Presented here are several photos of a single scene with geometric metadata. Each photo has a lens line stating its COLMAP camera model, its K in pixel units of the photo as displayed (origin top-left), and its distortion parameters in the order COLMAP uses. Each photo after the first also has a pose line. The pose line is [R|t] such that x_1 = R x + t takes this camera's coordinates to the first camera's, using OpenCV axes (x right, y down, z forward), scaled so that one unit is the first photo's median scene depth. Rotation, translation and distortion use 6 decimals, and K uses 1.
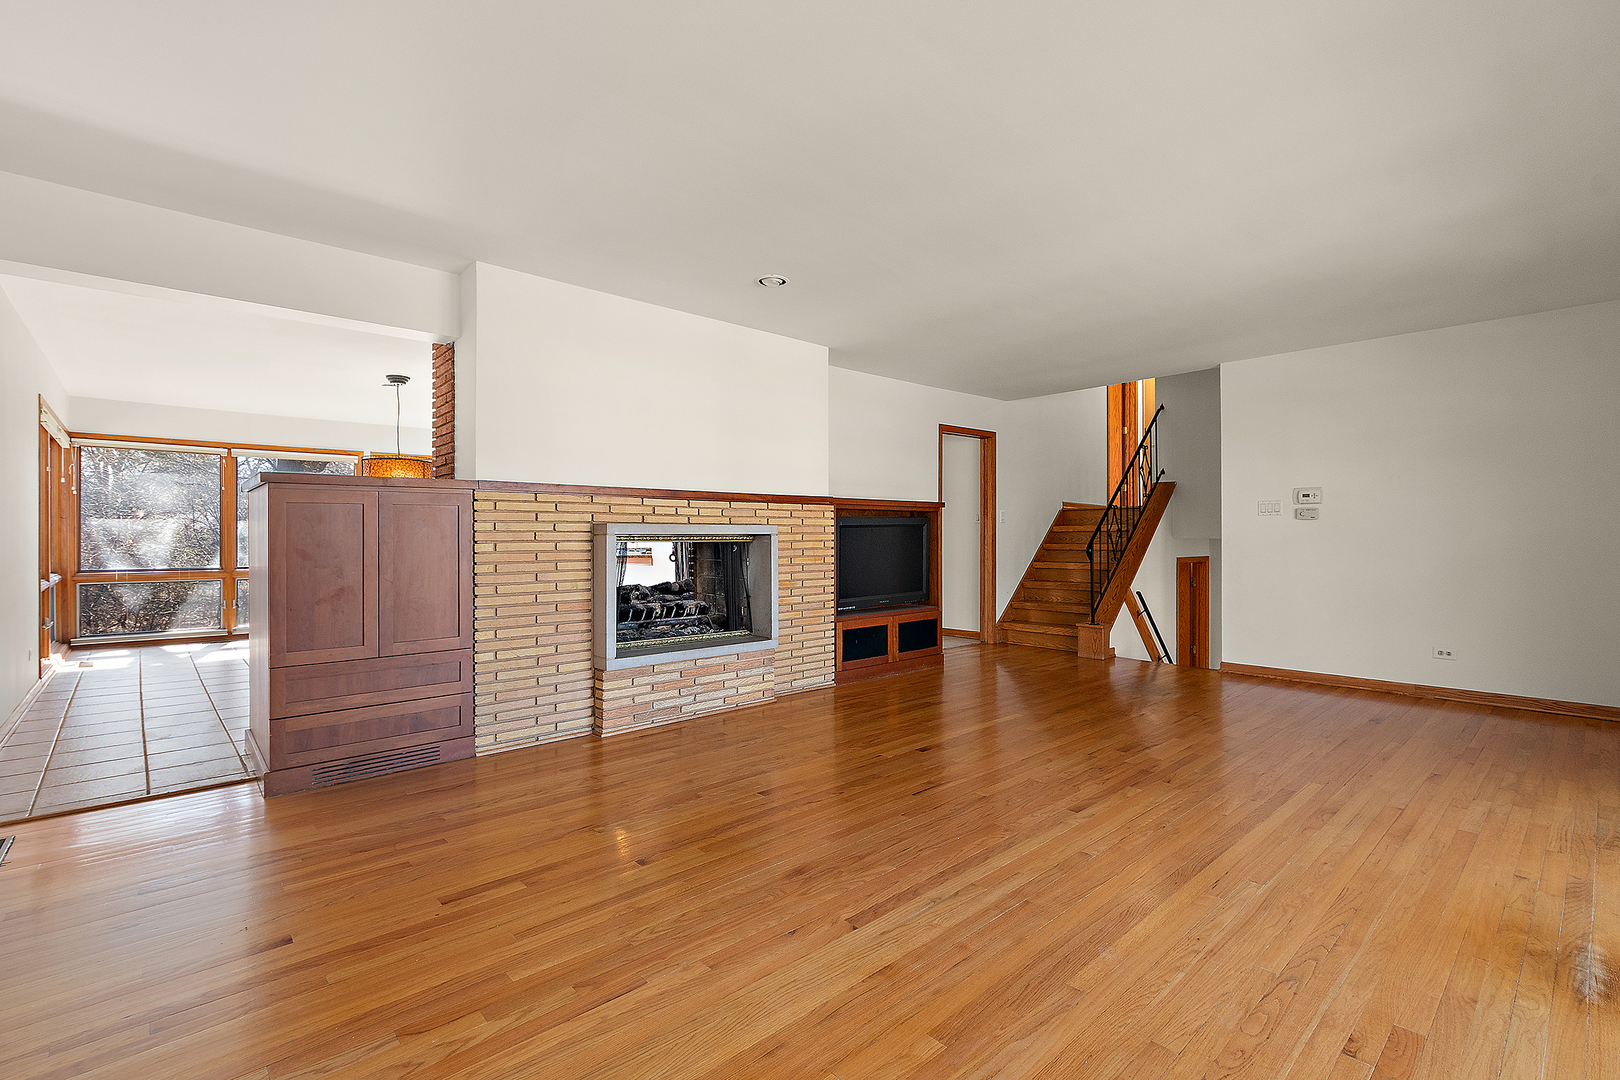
lens RADIAL K [[736.1, 0, 810.0], [0, 736.1, 540.0], [0, 0, 1]] dist [-0.009434, -0.000070]
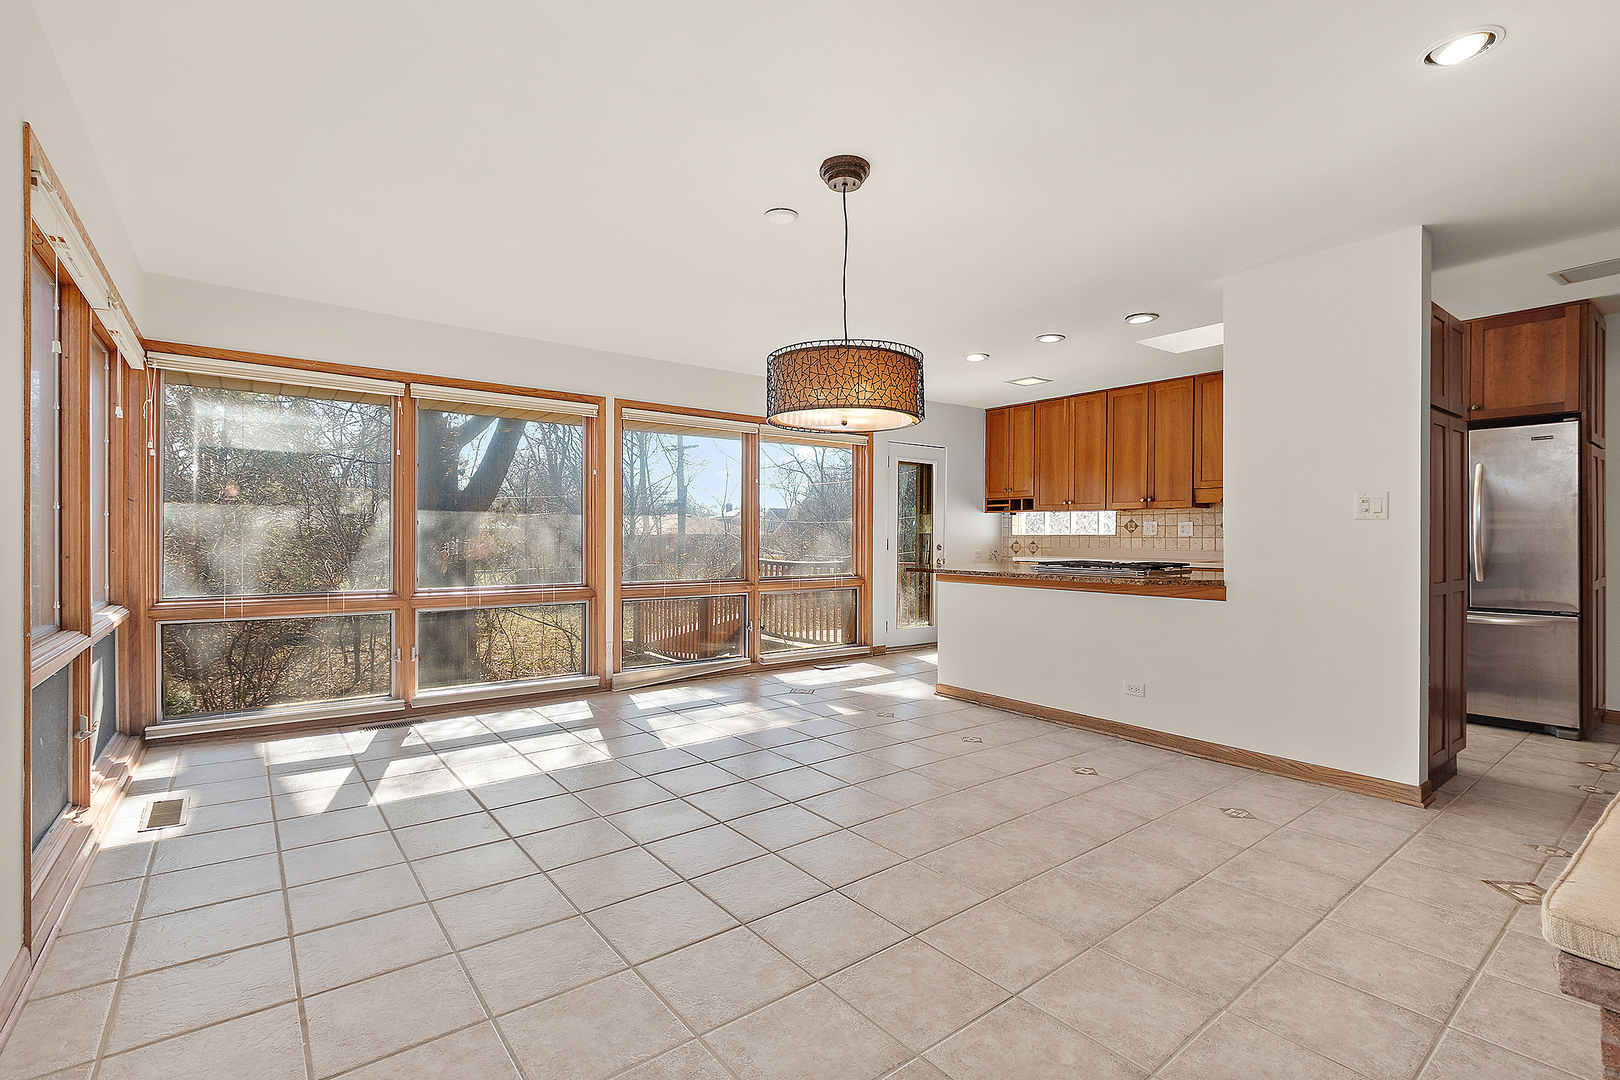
lens RADIAL K [[736.1, 0, 810.0], [0, 736.1, 540.0], [0, 0, 1]] dist [-0.009434, -0.000070]
pose [[0.996412, 0.004100, -0.084535, -0.489299], [-0.003833, 0.999987, 0.003324, -0.004720], [0.084548, -0.002988, 0.996415, 0.513275]]
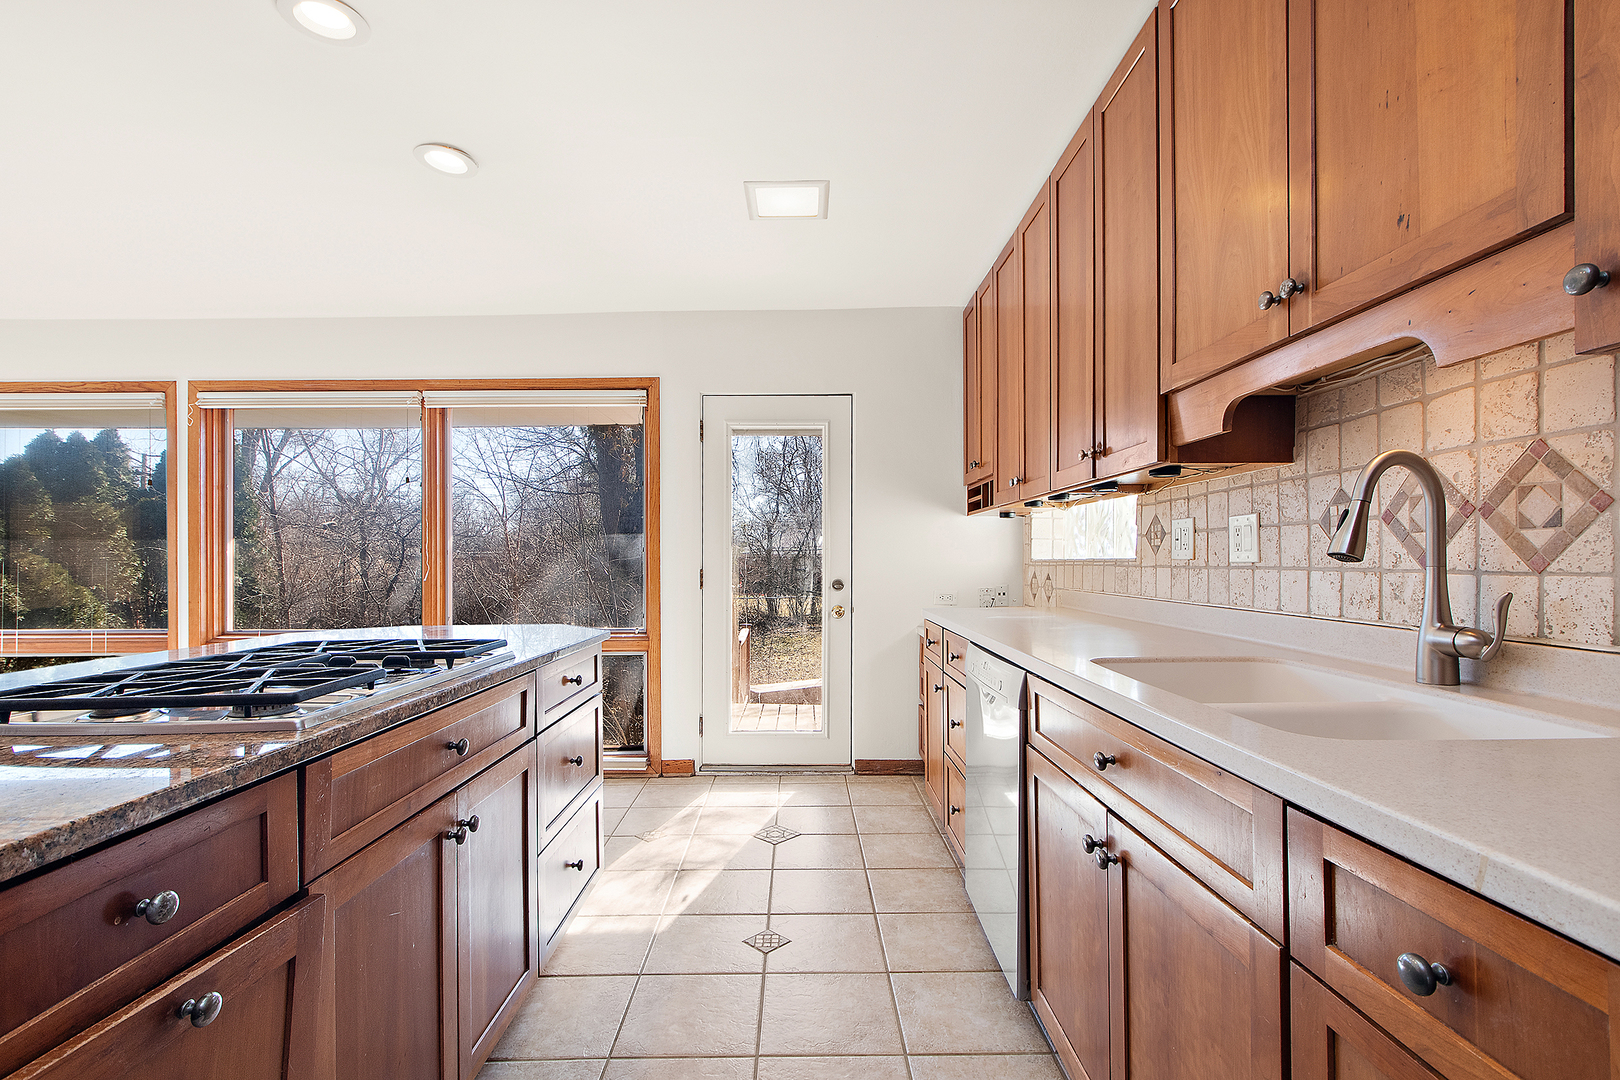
lens RADIAL K [[736.1, 0, 810.0], [0, 736.1, 540.0], [0, 0, 1]] dist [-0.009434, -0.000070]
pose [[0.740891, -0.019843, -0.671333, -0.029845], [0.002964, 0.999650, -0.026276, -0.010247], [0.671619, 0.017478, 0.740690, 1.160399]]
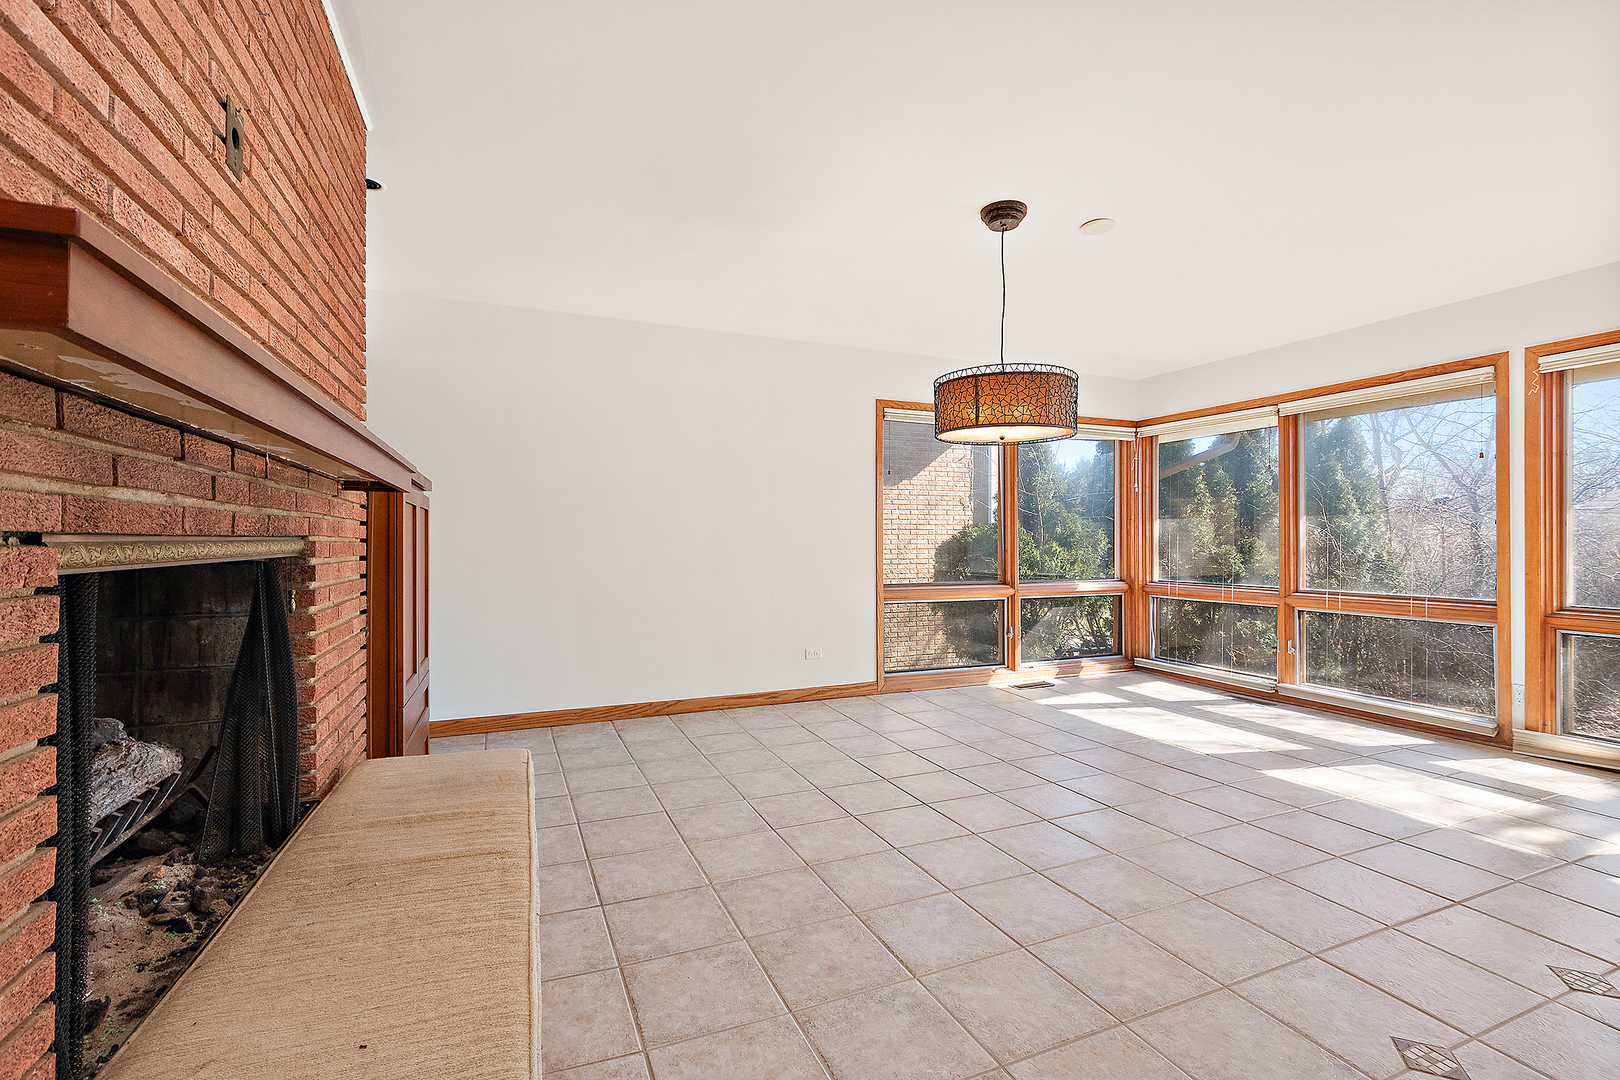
lens RADIAL K [[736.1, 0, 810.0], [0, 736.1, 540.0], [0, 0, 1]] dist [-0.009434, -0.000070]
pose [[-0.346311, -0.000442, -0.938120, -0.057903], [0.002322, 0.999996, -0.001328, -0.004981], [0.938117, -0.002639, -0.346308, 0.940174]]
